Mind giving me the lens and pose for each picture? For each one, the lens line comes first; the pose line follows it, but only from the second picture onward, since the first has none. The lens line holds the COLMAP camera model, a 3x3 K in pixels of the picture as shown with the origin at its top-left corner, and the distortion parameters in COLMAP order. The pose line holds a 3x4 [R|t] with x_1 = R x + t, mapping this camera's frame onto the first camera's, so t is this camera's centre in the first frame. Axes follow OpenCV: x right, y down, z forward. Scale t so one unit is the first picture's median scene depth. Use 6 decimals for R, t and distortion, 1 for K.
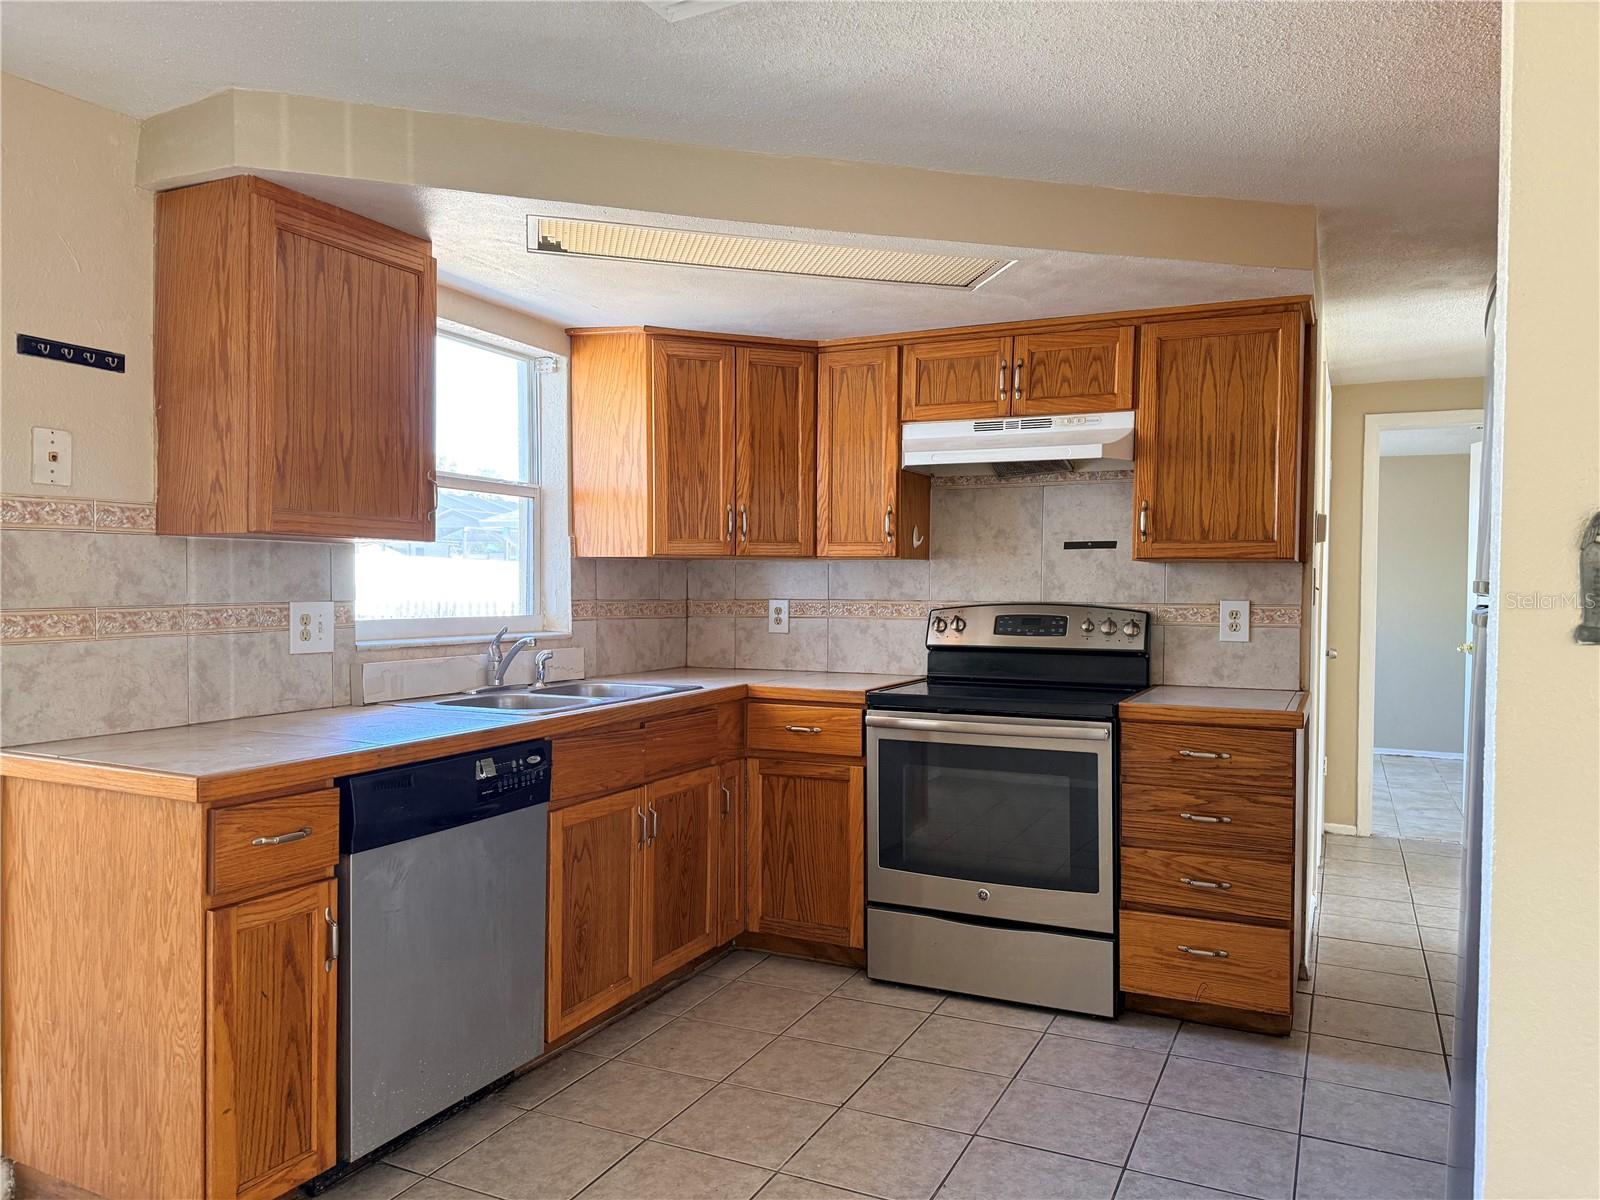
lens RADIAL K [[1125.3, 0, 813.2], [0, 1125.3, 603.7], [0, 0, 1]] dist [0.071498, -0.089153]
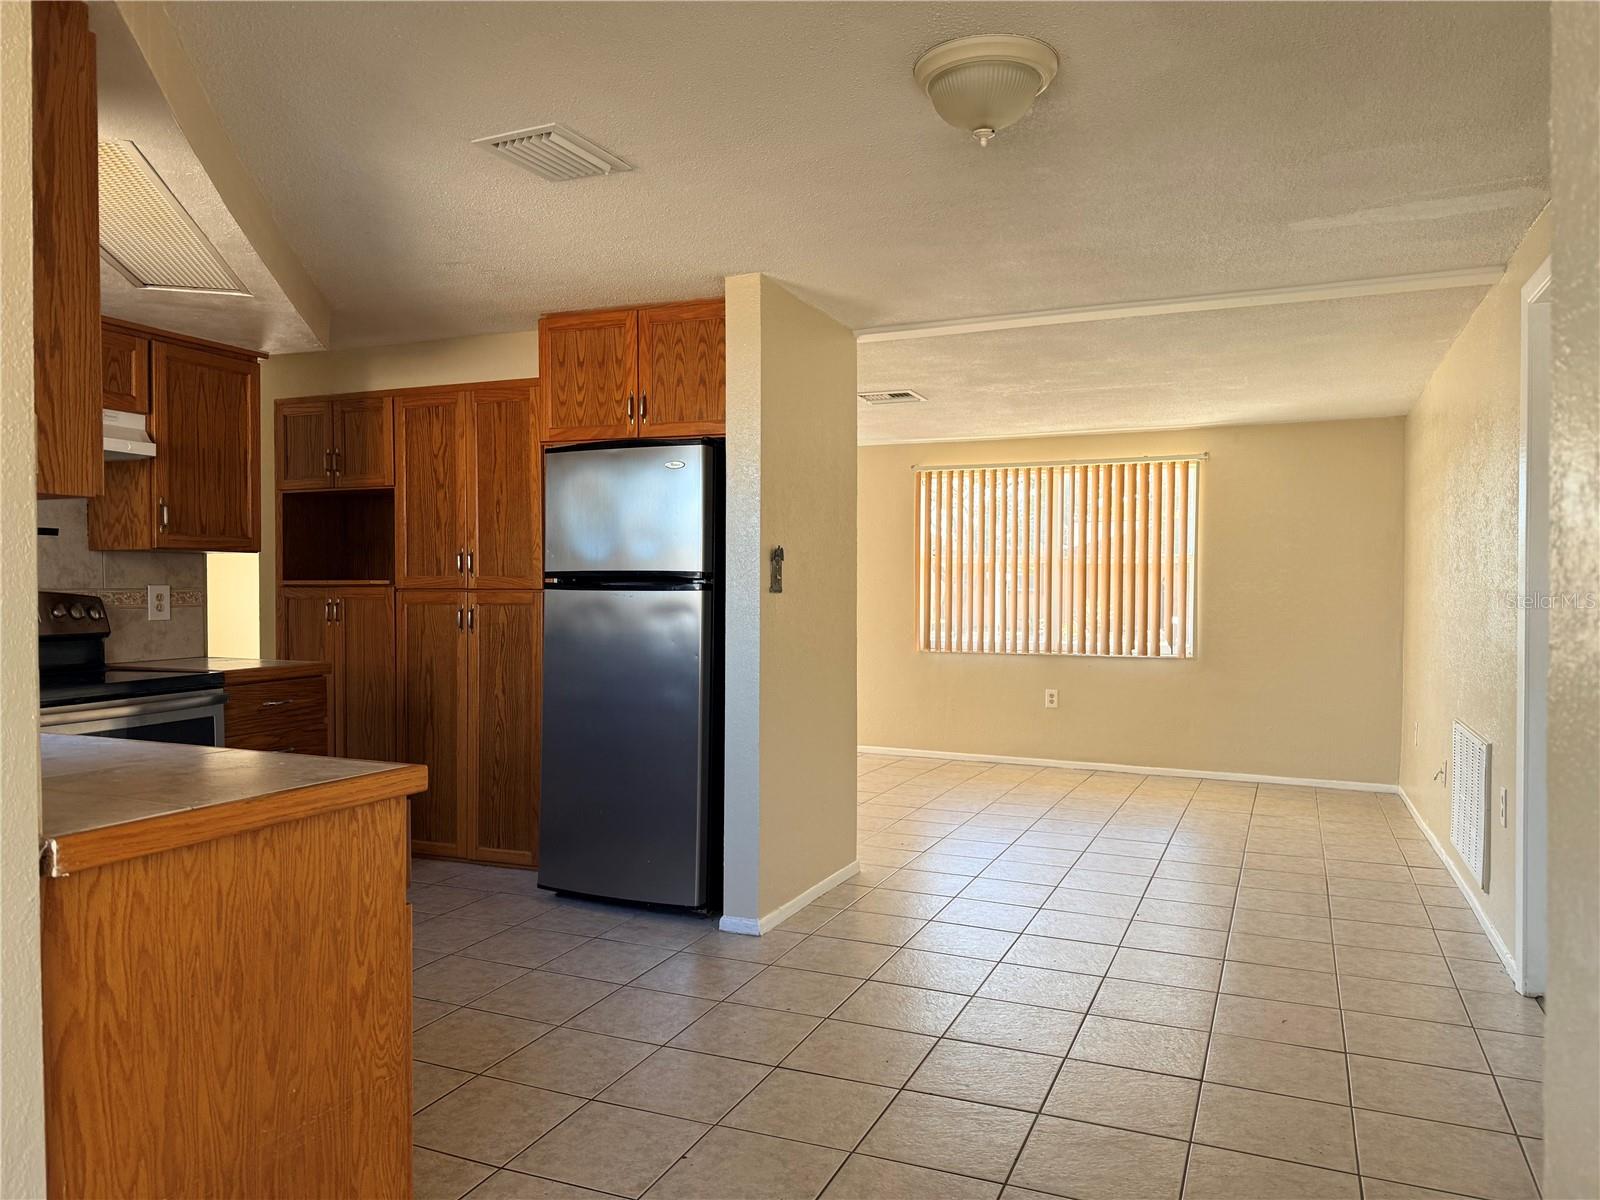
lens RADIAL K [[1125.3, 0, 796.9], [0, 1125.3, 591.2], [0, 0, 1]] dist [0.071498, -0.089153]
pose [[-0.024095, -0.016956, 0.999566, -1.129829], [0.017480, 0.999696, 0.017380, -0.007475], [-0.999557, 0.017892, -0.023791, 0.514735]]
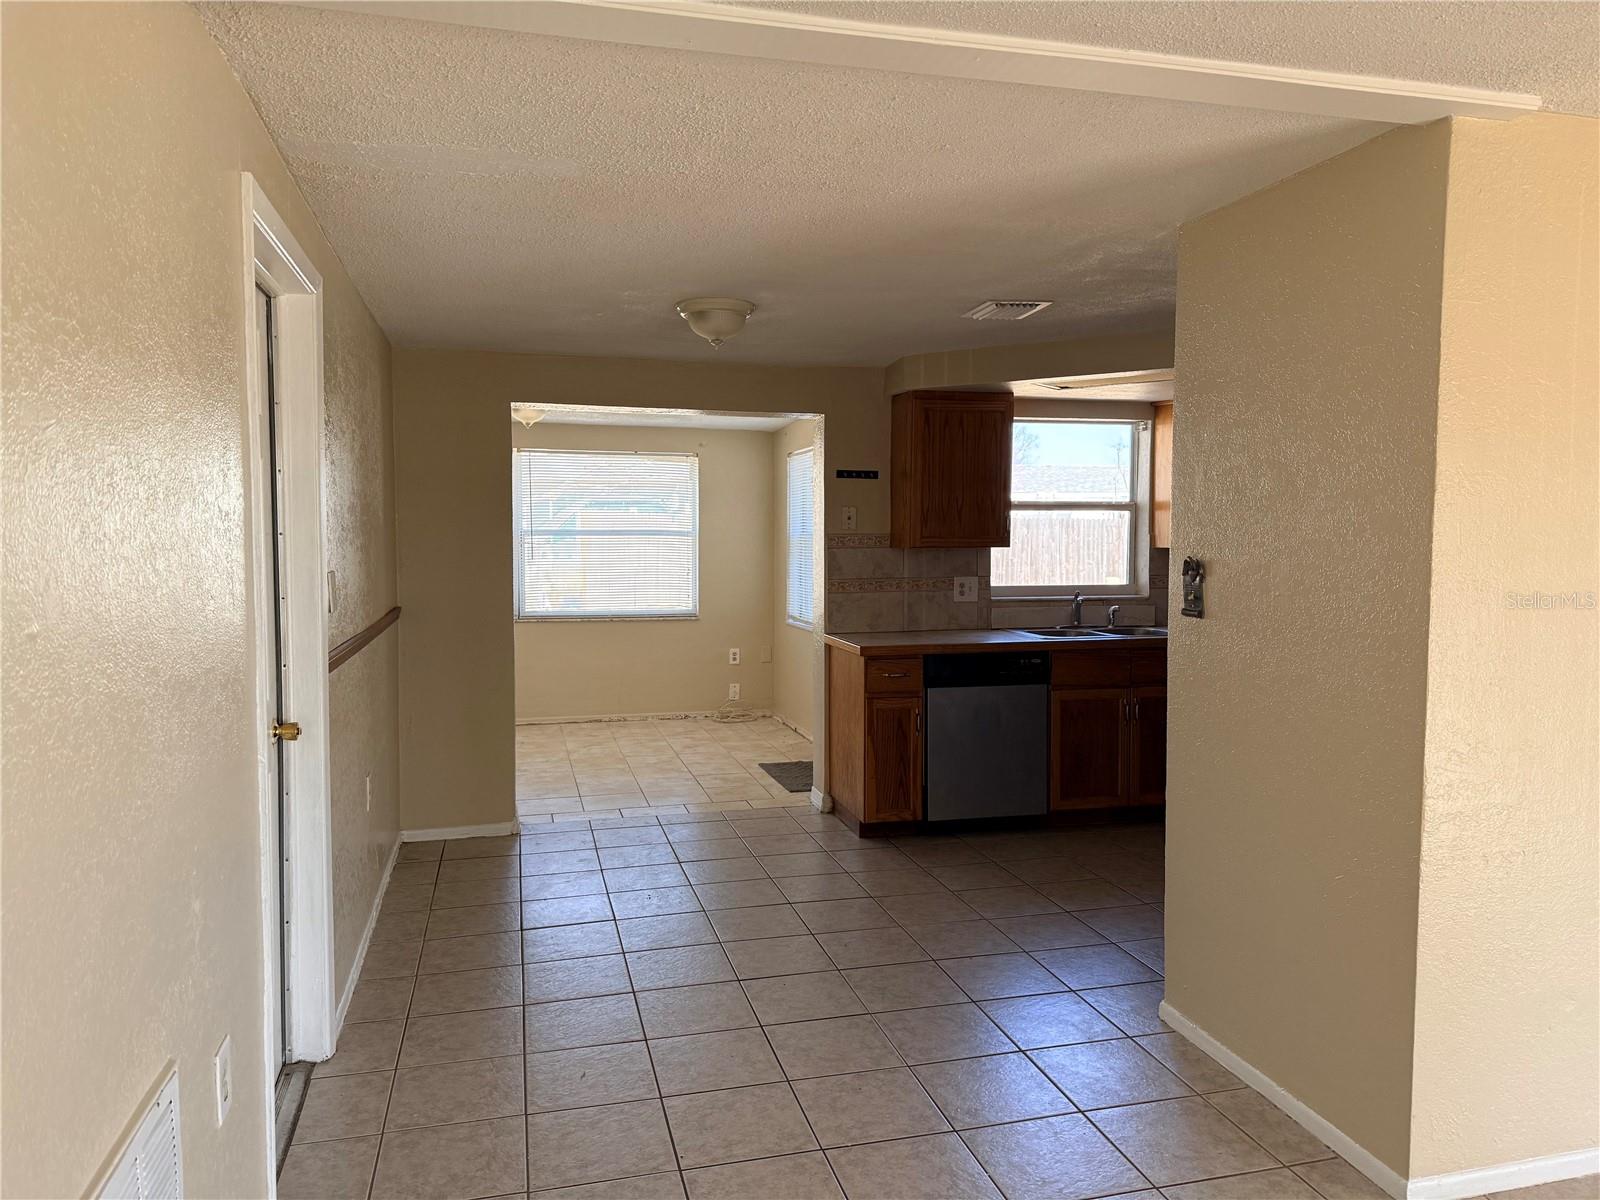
lens RADIAL K [[1125.3, 0, 803.5], [0, 1125.3, 603.0], [0, 0, 1]] dist [0.071498, -0.089153]
pose [[0.643343, 0.039826, -0.764542, 1.013066], [-0.007822, 0.998936, 0.045453, -0.048286], [0.765538, -0.023262, 0.642969, -0.573272]]
